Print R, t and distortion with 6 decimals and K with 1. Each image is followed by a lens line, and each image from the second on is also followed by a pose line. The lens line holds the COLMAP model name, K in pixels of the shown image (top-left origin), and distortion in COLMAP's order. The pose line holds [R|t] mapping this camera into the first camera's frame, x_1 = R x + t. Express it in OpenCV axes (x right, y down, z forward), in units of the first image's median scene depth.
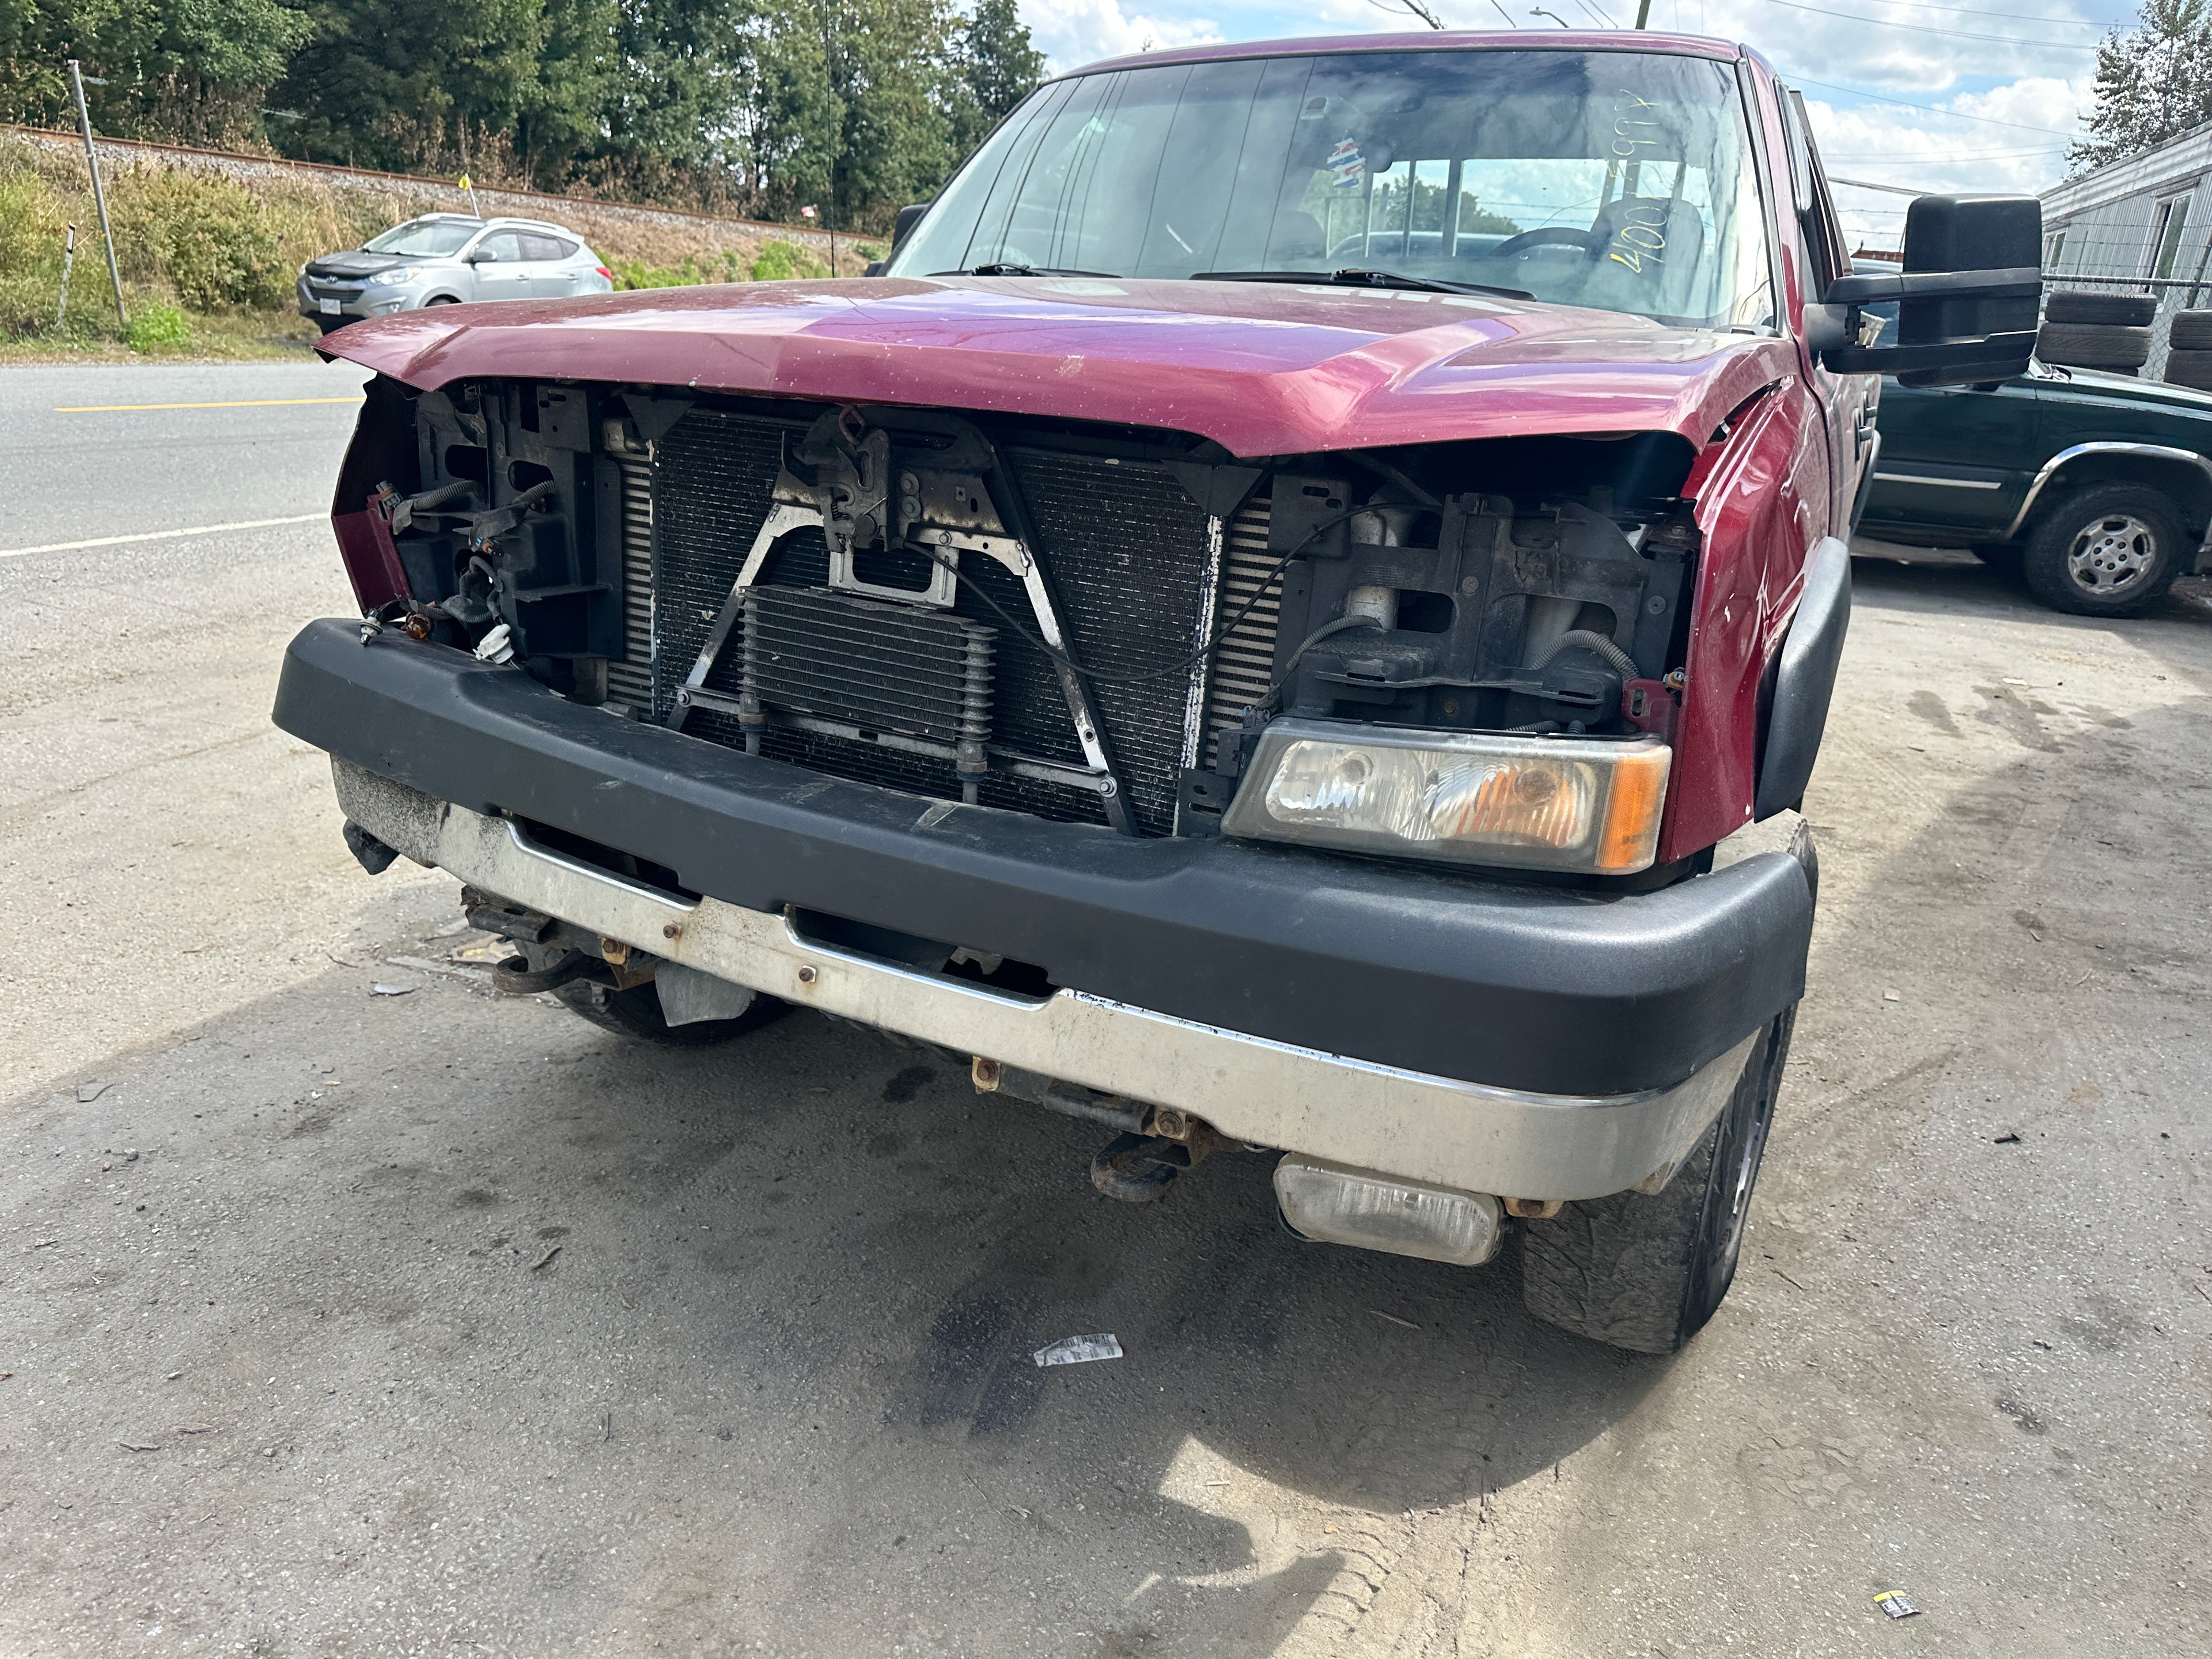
lens RADIAL K [[1542.3, 0, 1112.6], [0, 1542.3, 818.0], [0, 0, 1]] dist [0.034013, -0.047627]
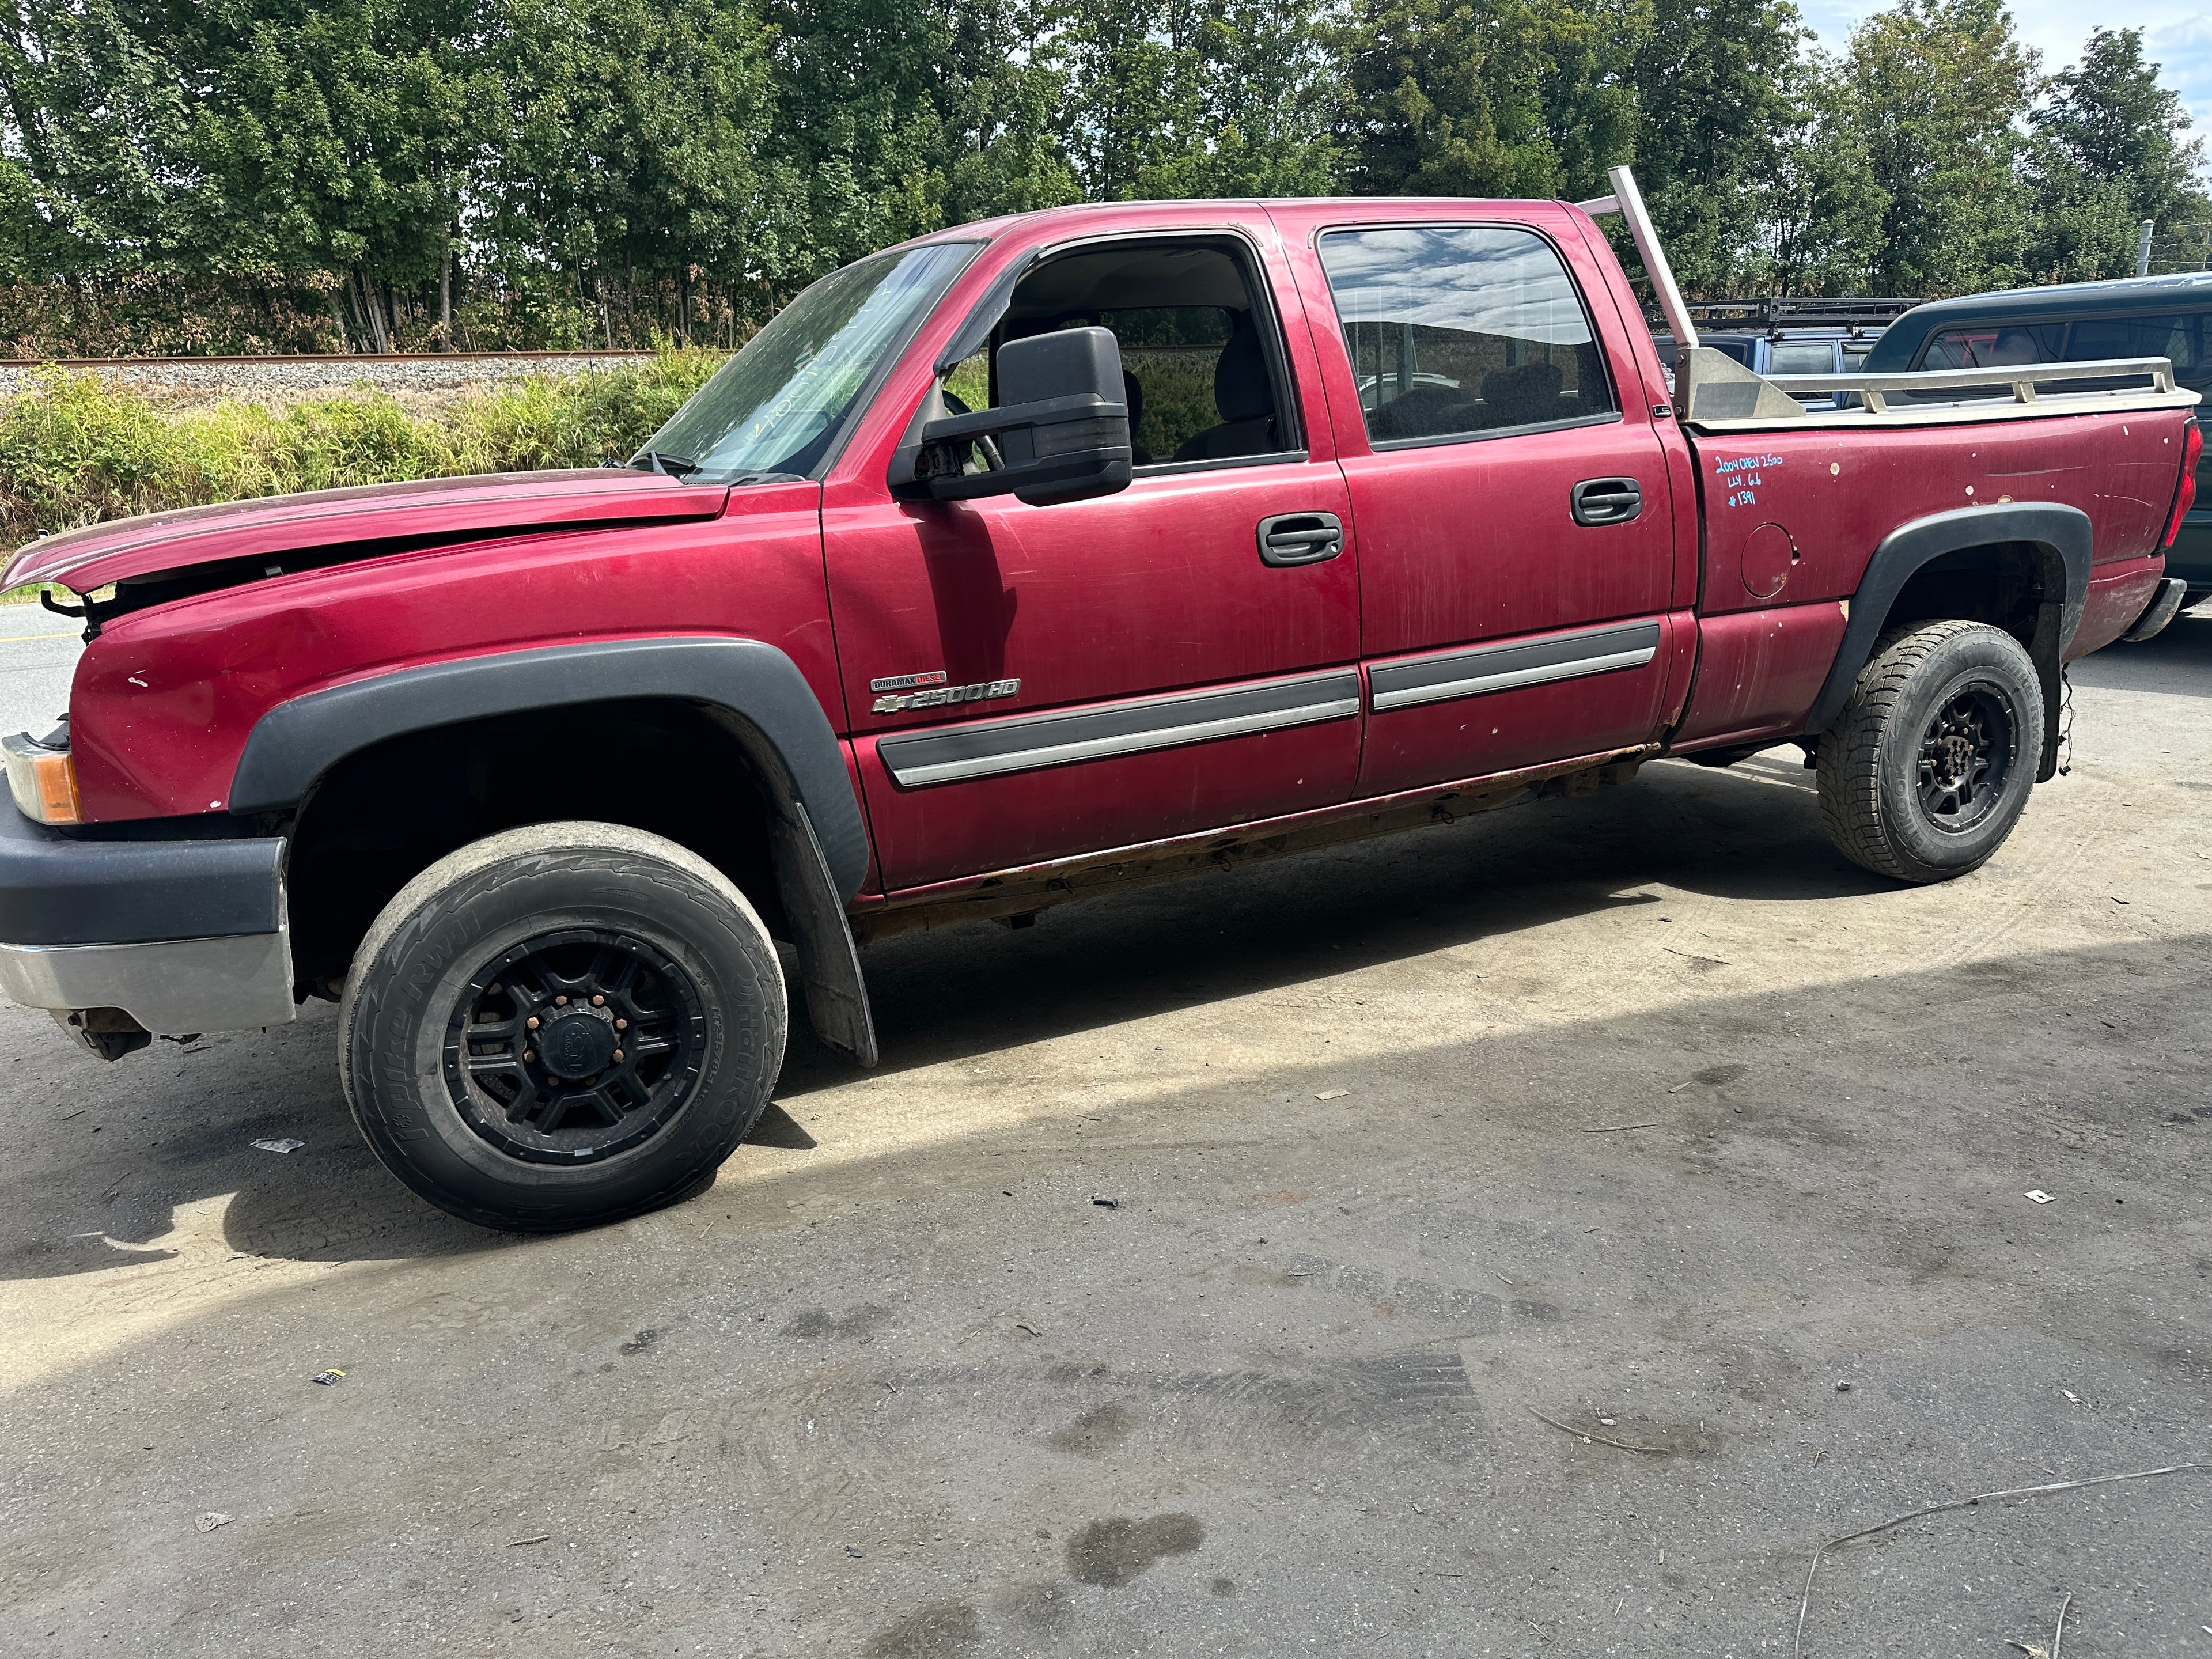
lens RADIAL K [[1506.0, 0, 1111.8], [0, 1506.0, 834.3], [0, 0, 1]] dist [0.037311, -0.029209]
pose [[0.798390, 0.064238, -0.598705, 0.144638], [-0.099436, 0.994708, -0.025872, -0.001863], [0.593874, 0.080189, 0.800552, 0.021011]]
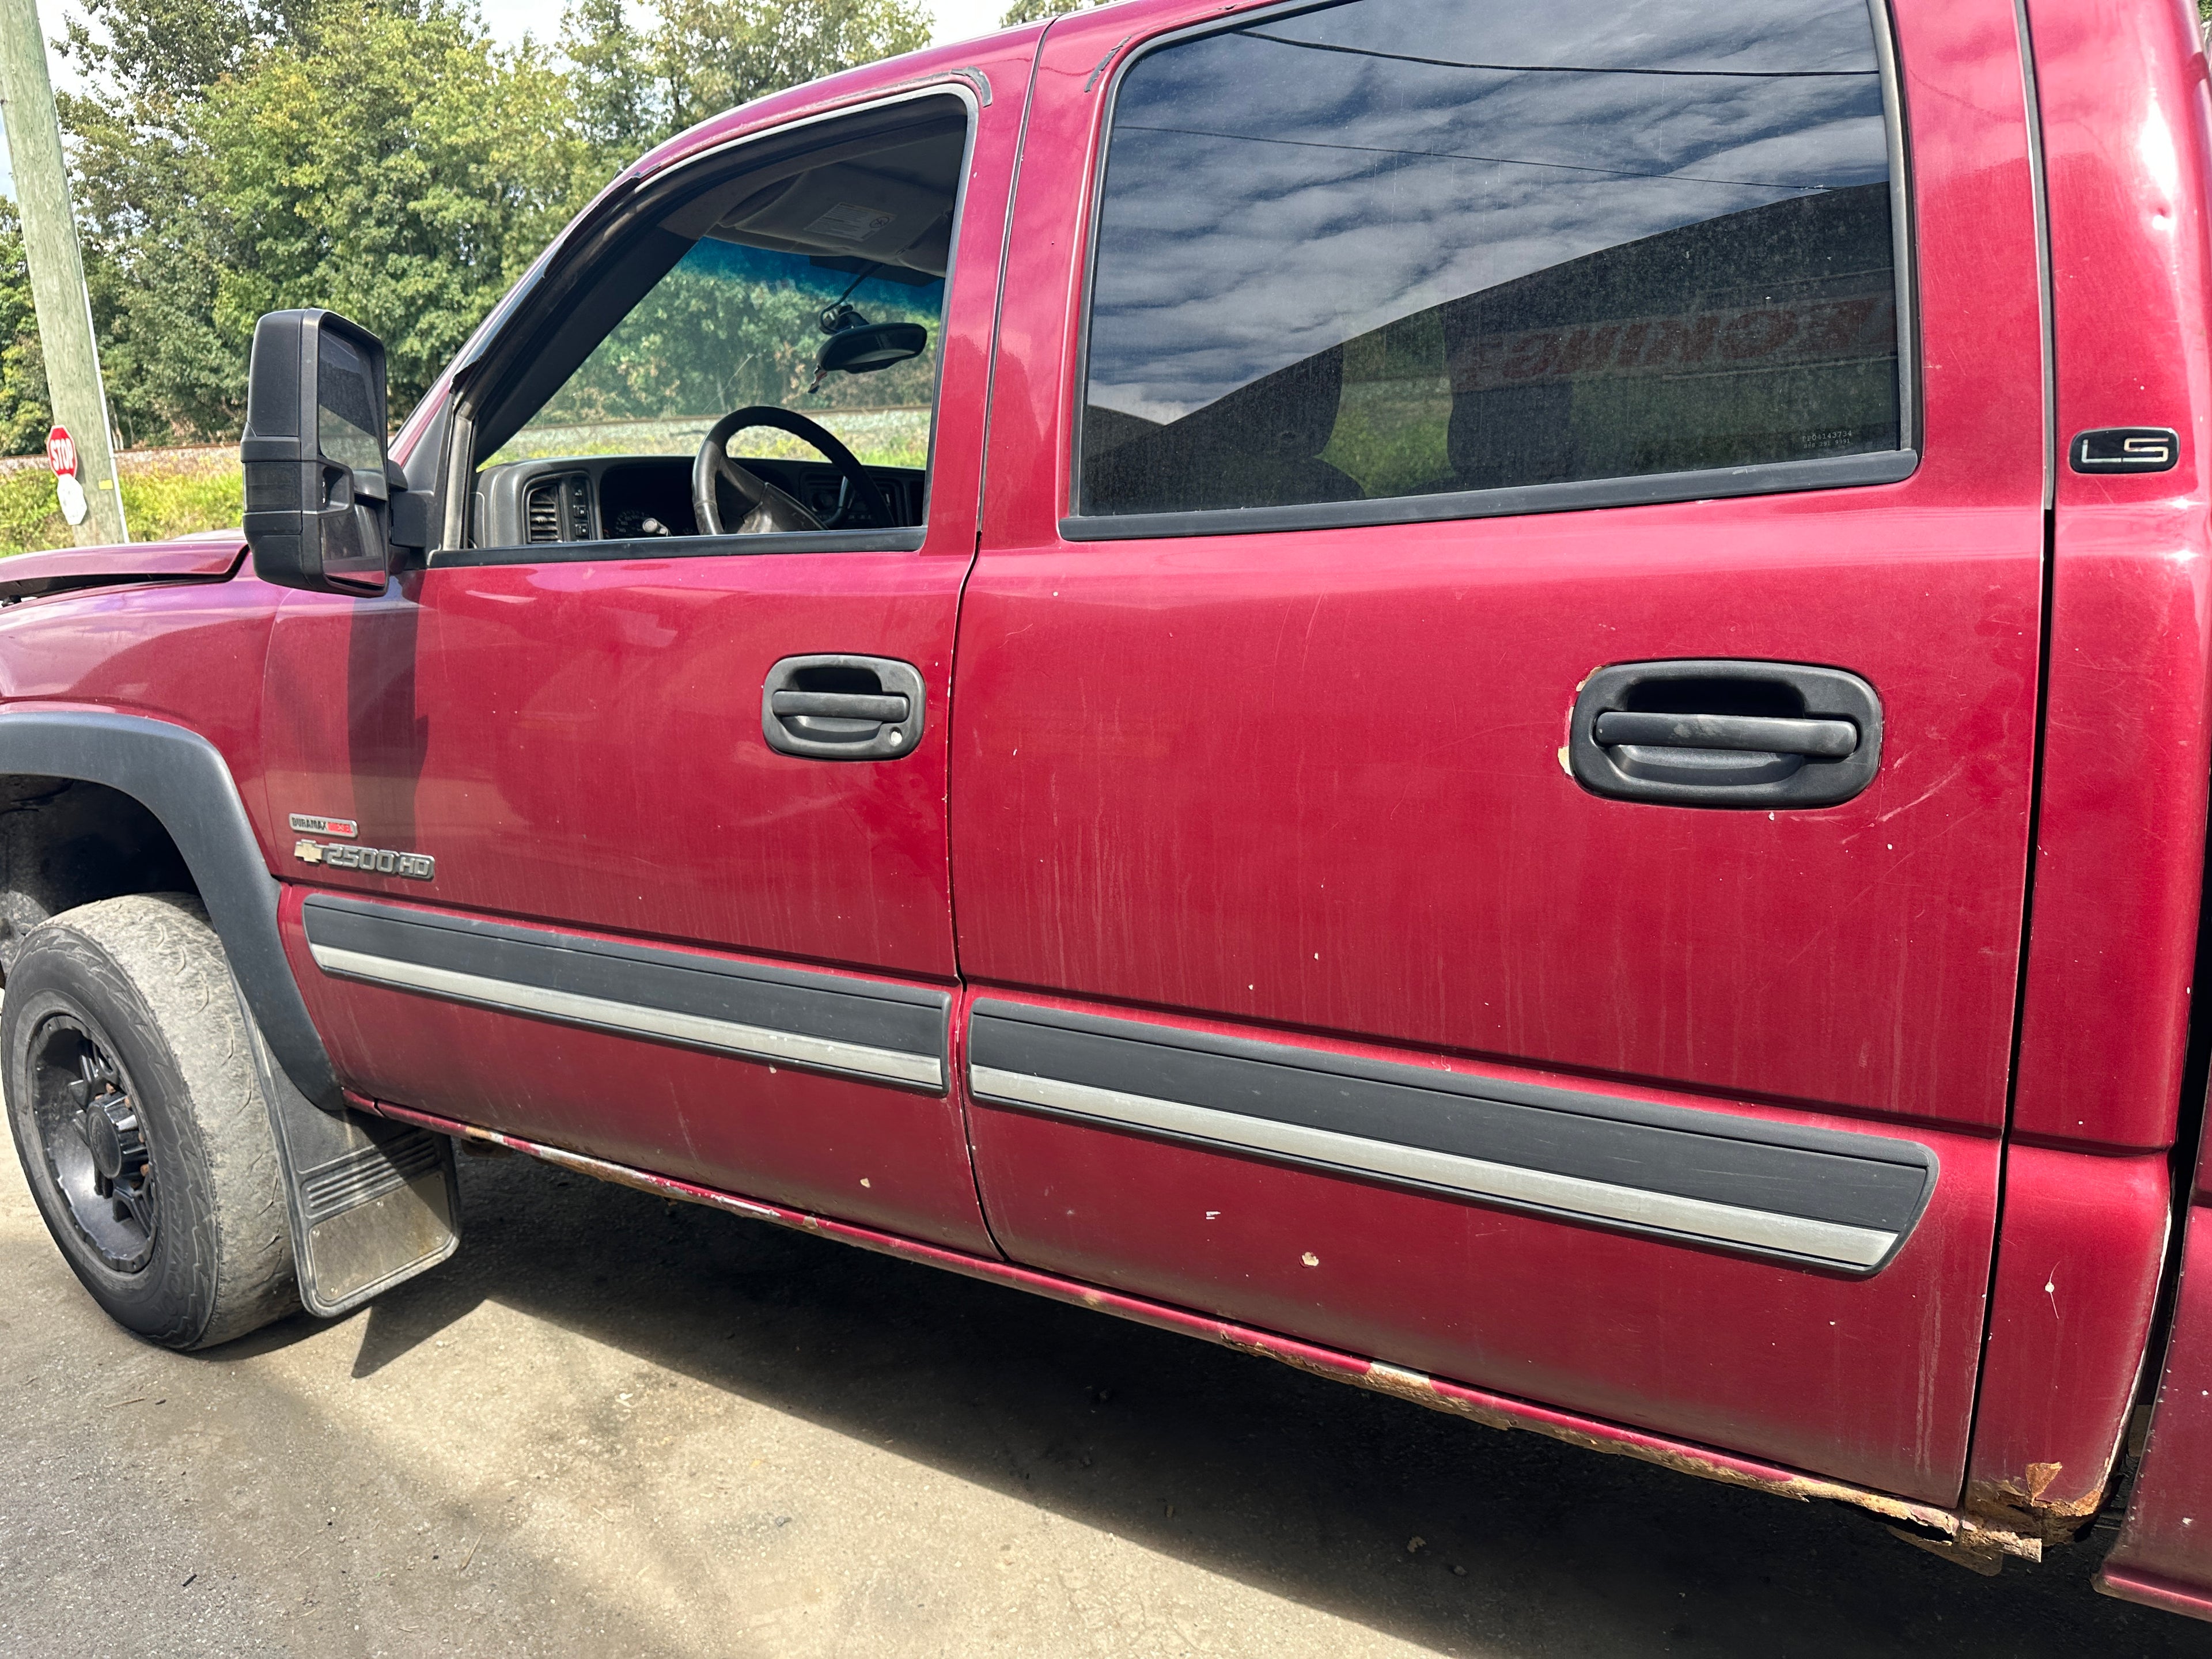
lens RADIAL K [[1572.1, 0, 1108.1], [0, 1572.1, 835.0], [0, 0, 1]] dist [-0.008379, 0.000372]
pose [[-0.067294, 0.164890, -0.984014, 0.141847], [-0.291626, 0.939929, 0.177446, -0.046675], [0.954162, 0.298905, -0.015165, 0.160297]]
